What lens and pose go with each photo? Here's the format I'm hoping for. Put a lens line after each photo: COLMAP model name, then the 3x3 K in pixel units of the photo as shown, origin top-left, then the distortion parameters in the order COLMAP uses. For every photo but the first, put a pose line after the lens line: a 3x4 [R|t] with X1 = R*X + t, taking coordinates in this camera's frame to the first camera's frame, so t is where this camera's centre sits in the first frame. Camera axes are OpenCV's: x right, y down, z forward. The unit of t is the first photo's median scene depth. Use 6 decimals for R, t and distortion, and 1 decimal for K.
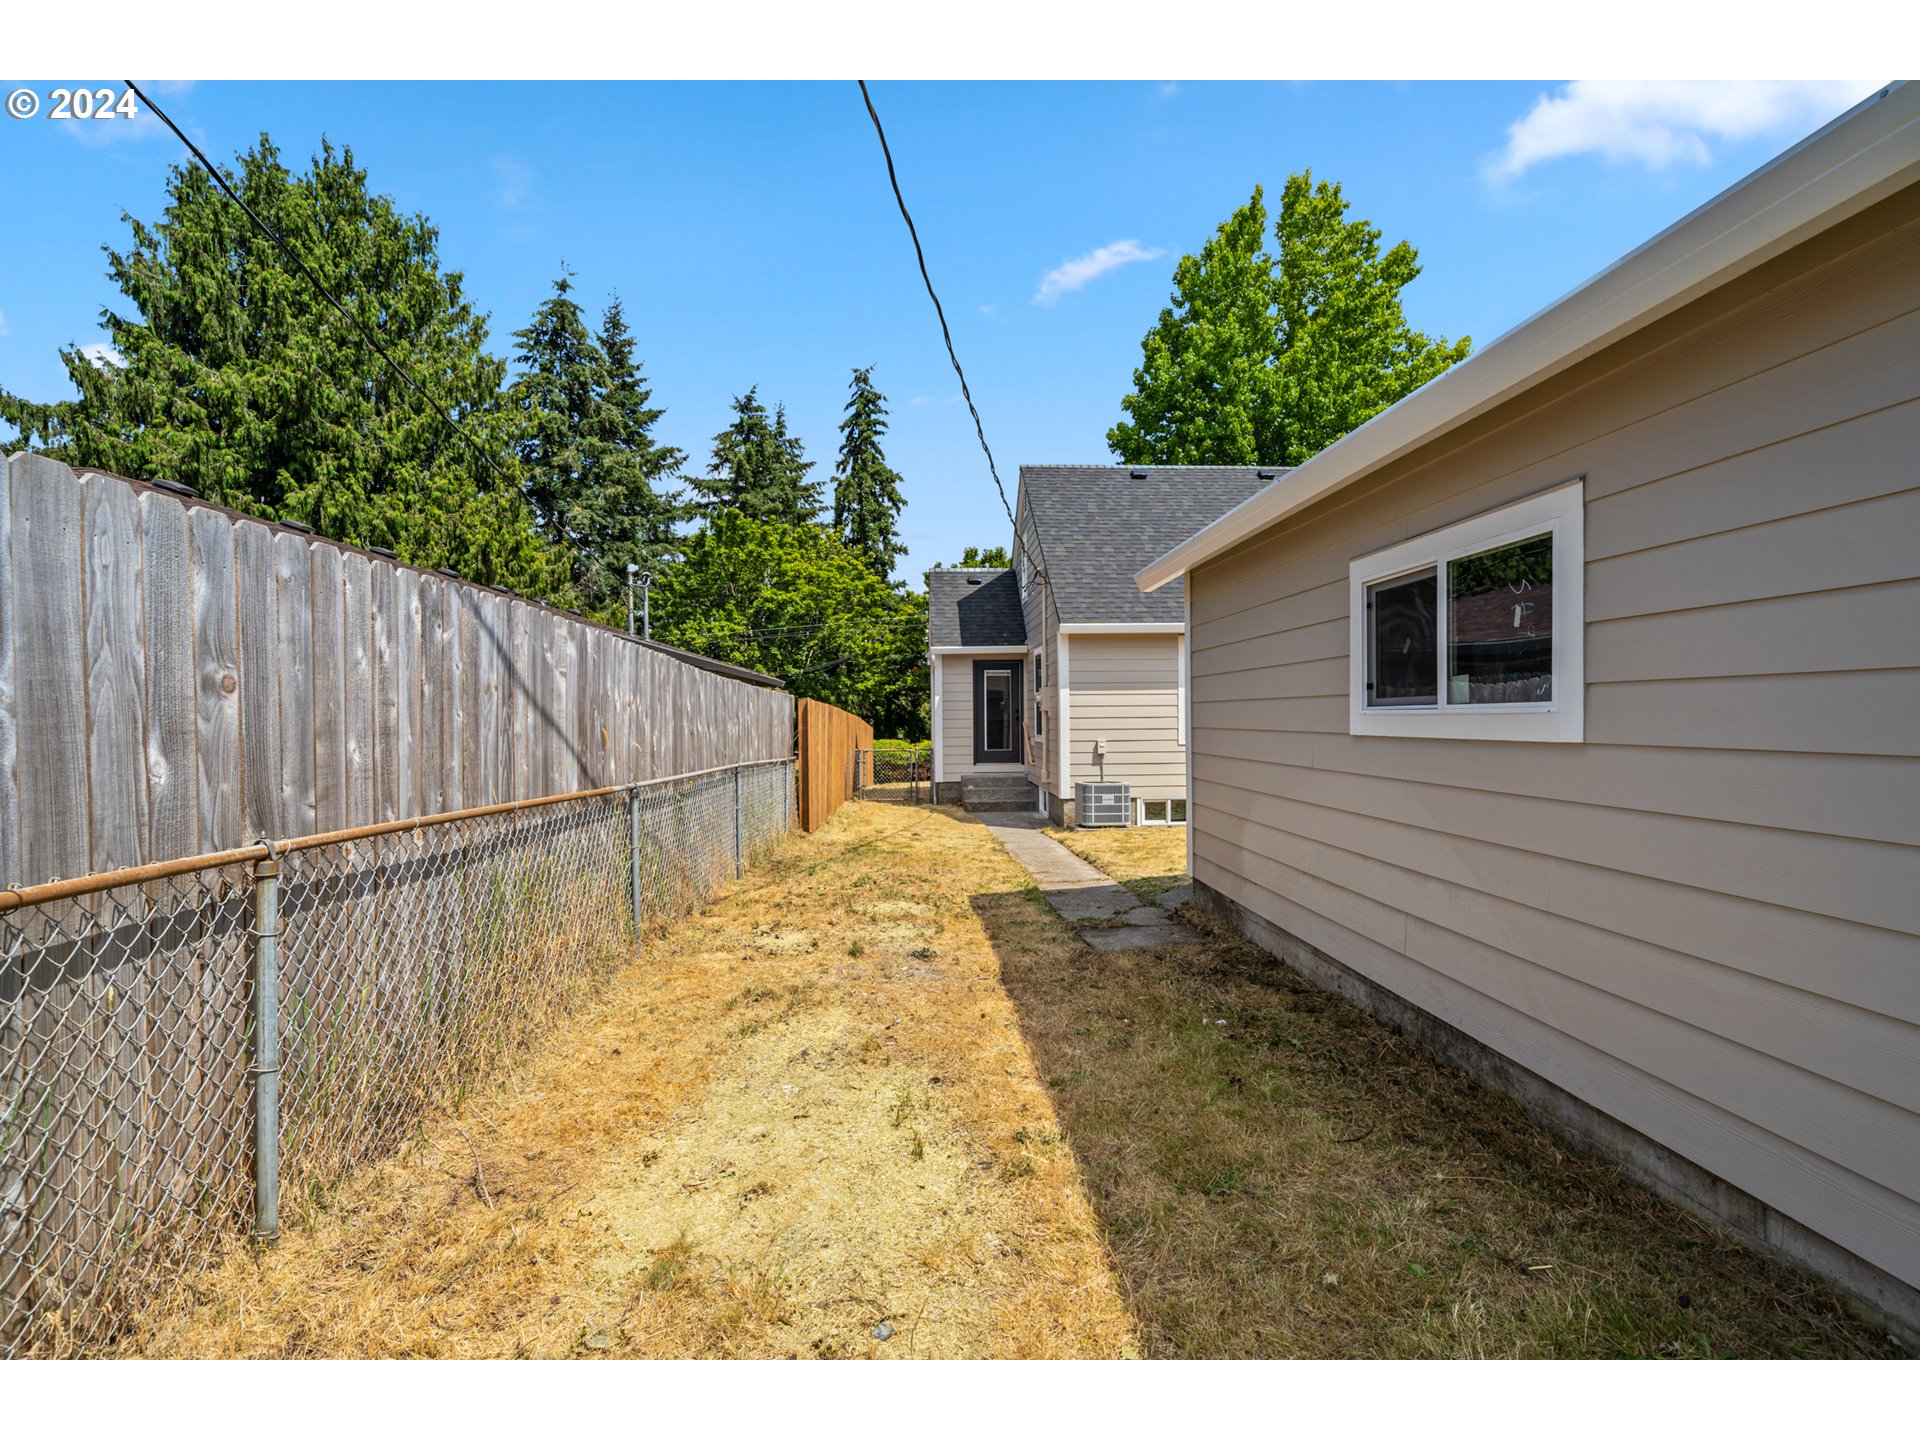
lens RADIAL K [[928.4, 0, 960.0], [0, 928.4, 720.0], [0, 0, 1]] dist [-0.001184, -0.000802]
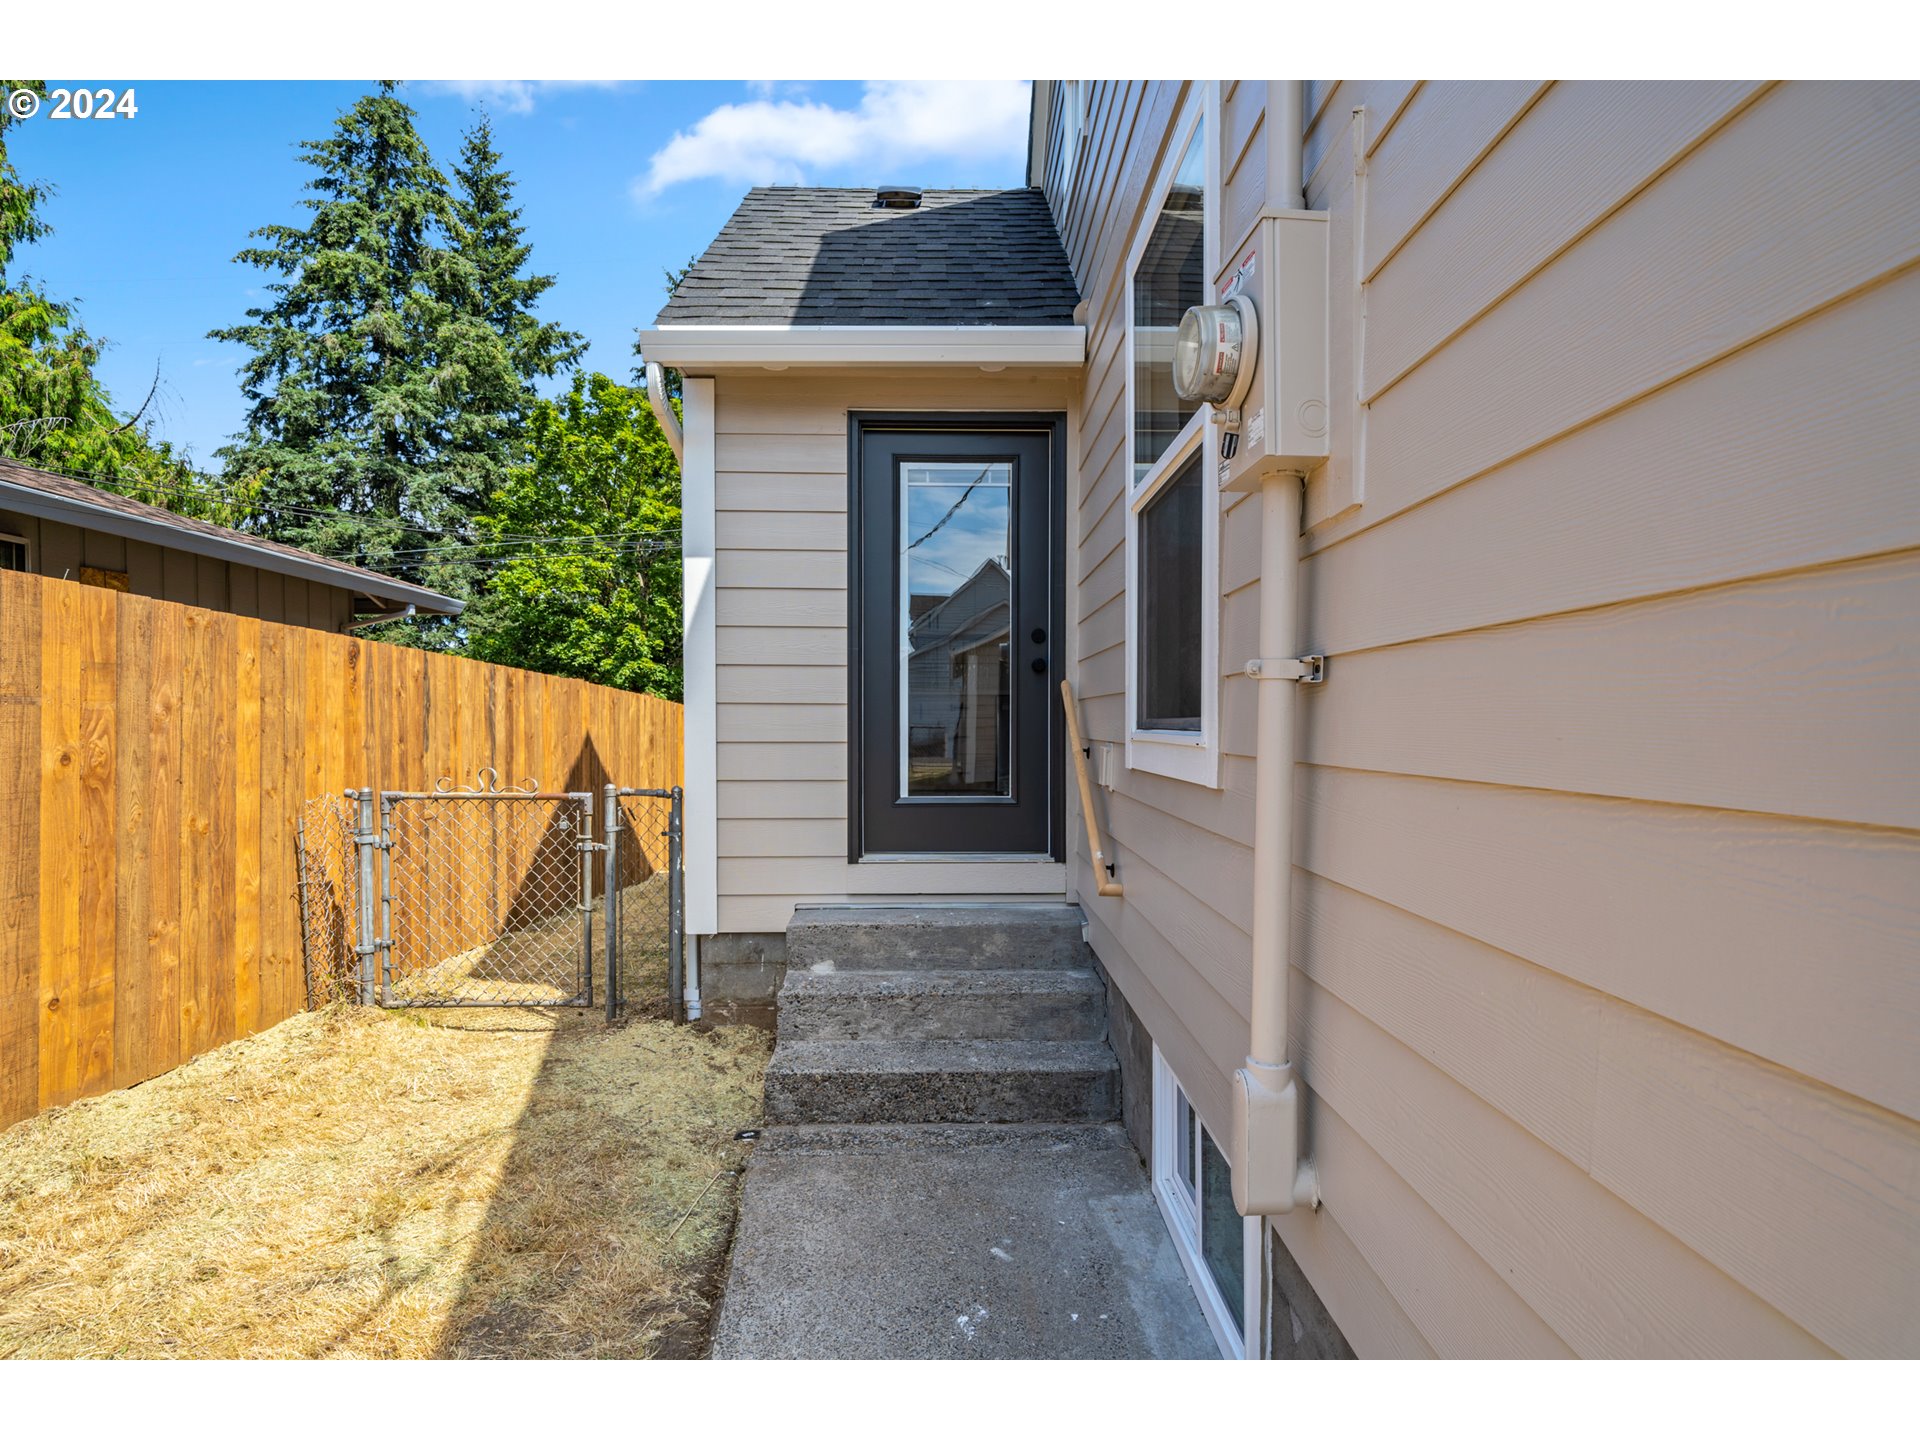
lens RADIAL K [[928.4, 0, 960.0], [0, 928.4, 720.0], [0, 0, 1]] dist [-0.001184, -0.000802]
pose [[0.999255, 0.007473, -0.037867, 0.022730], [-0.007735, 0.999947, -0.006780, 0.006366], [0.037814, 0.007068, 0.999260, 0.339314]]
